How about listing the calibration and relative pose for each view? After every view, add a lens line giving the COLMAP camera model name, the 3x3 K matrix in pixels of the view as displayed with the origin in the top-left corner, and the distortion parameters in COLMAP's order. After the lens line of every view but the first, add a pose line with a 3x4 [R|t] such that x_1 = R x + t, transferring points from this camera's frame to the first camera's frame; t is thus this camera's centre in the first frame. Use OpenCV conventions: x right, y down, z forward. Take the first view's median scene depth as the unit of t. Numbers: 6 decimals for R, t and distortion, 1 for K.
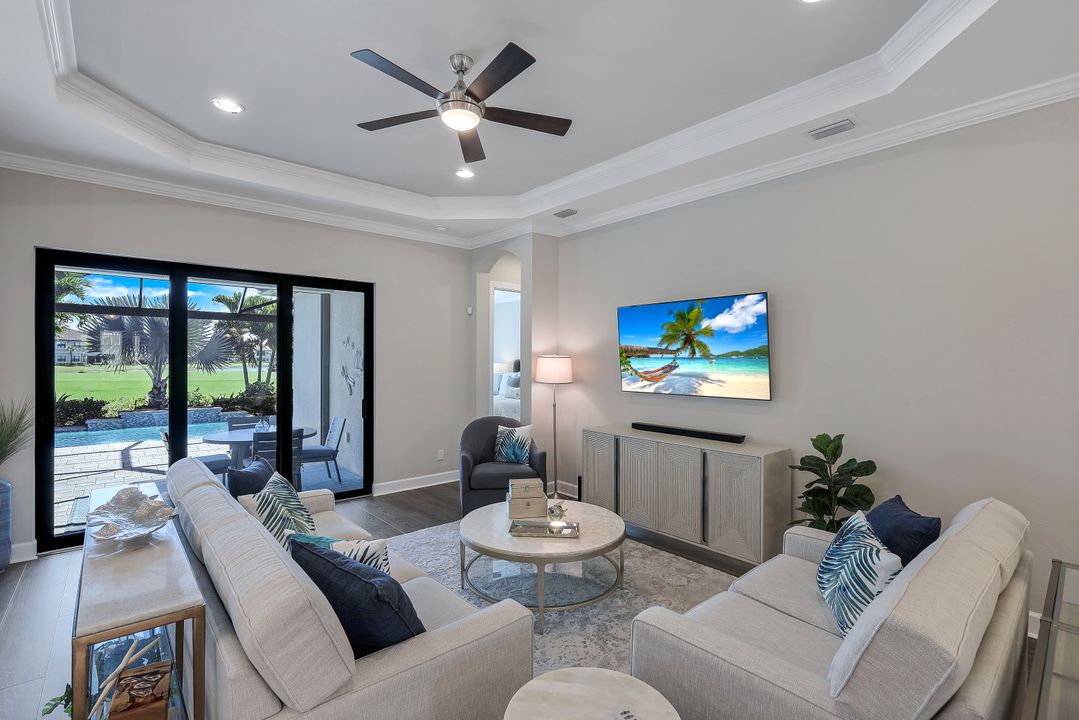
lens RADIAL K [[492.2, 0, 539.5], [0, 492.2, 360.0], [0, 0, 1]] dist [0.001584, 0.000664]
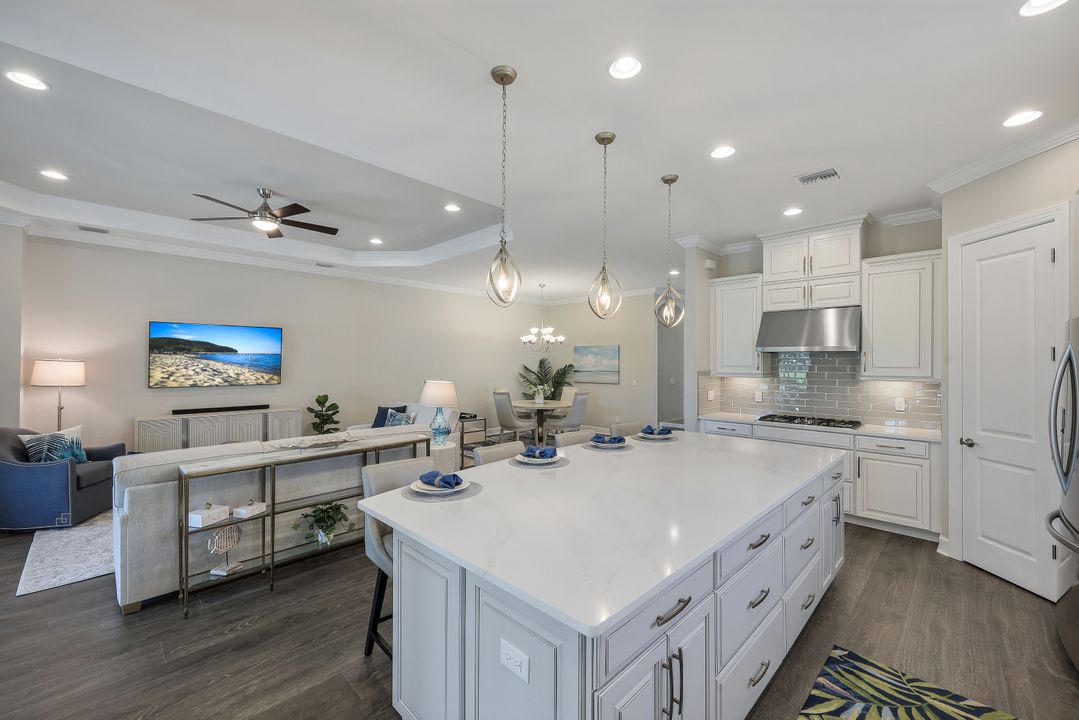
lens RADIAL K [[437.4, 0, 535.5], [0, 437.4, 360.3], [0, 0, 1]] dist [0.012587, -0.000053]
pose [[-0.070814, 0.000302, 0.997490, -0.947120], [-0.003550, 0.999994, -0.000555, -0.009081], [-0.997483, -0.003580, -0.070812, 0.092390]]
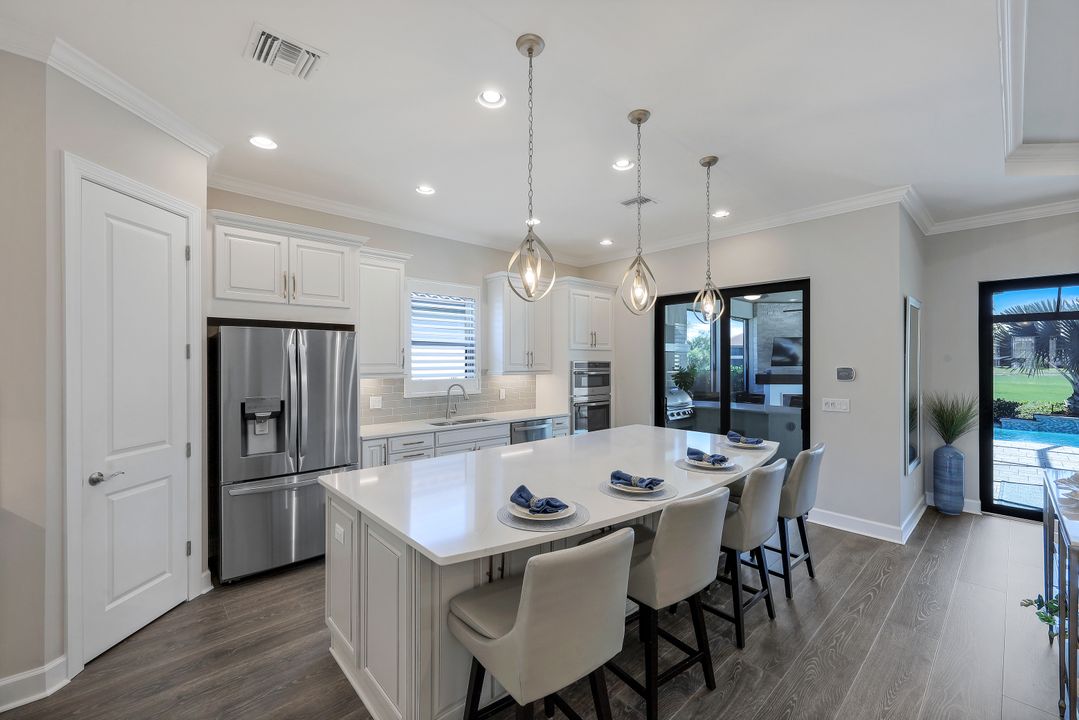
lens RADIAL K [[435.9, 0, 538.7], [0, 435.9, 360.6], [0, 0, 1]] dist [0.000434, -0.000310]
pose [[0.026451, -0.004294, -0.999641, 0.093761], [-0.001550, 0.999989, -0.004337, -0.006020], [0.999649, 0.001665, 0.026444, -0.163767]]
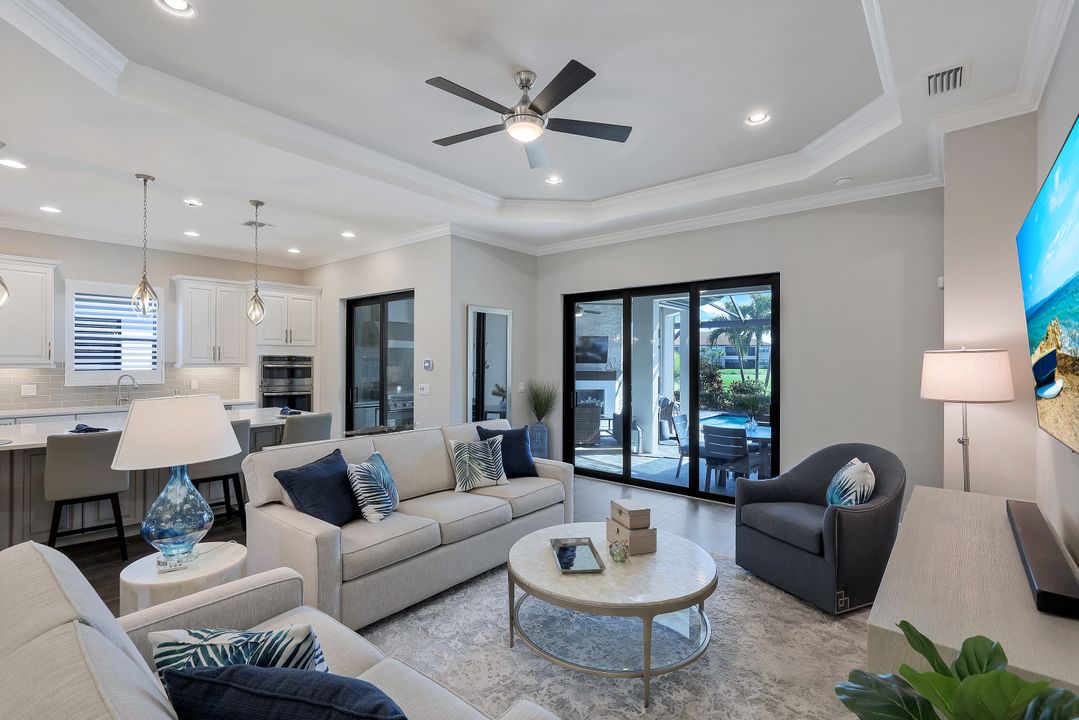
lens RADIAL K [[498.1, 0, 536.6], [0, 498.1, 359.8], [0, 0, 1]] dist [0.000652, 0.000634]
pose [[0.156867, -0.006034, -0.987601, 0.488133], [-0.004872, 0.999964, -0.006884, 0.007966], [0.987608, 0.005891, 0.156832, 0.460641]]
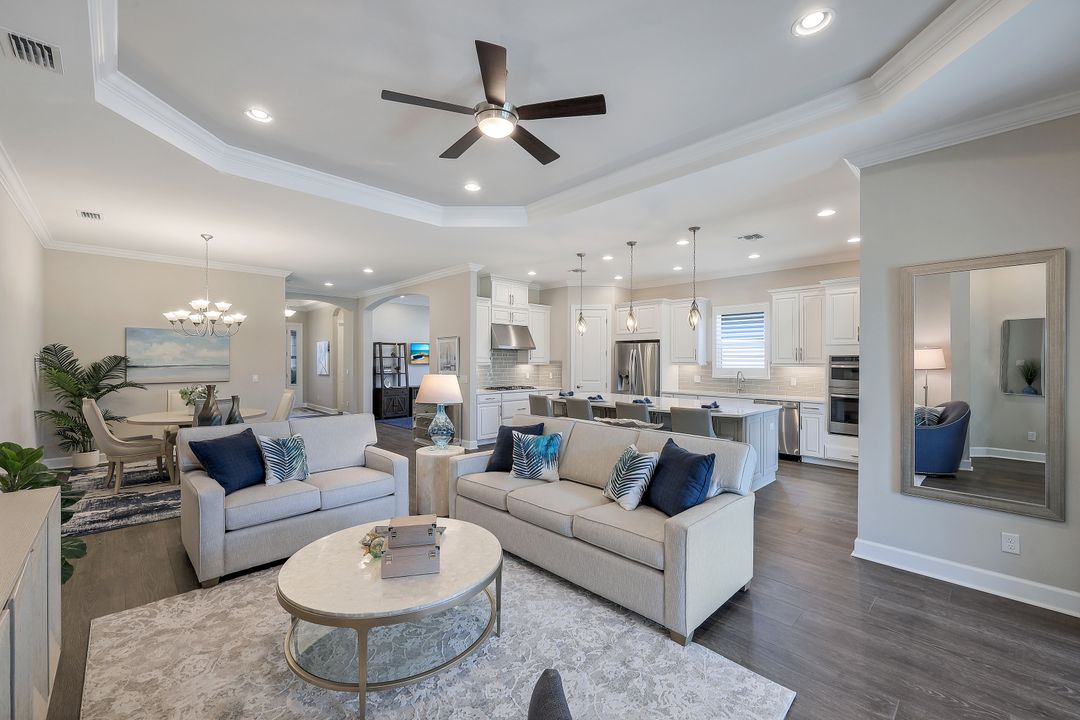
lens RADIAL K [[436.3, 0, 539.2], [0, 436.3, 360.6], [0, 0, 1]] dist [0.000434, -0.000310]
pose [[-0.998538, -0.007884, -0.053485, -0.111058], [-0.008066, 0.999962, 0.003189, 0.006667], [0.053458, 0.003616, -0.998564, 1.049445]]
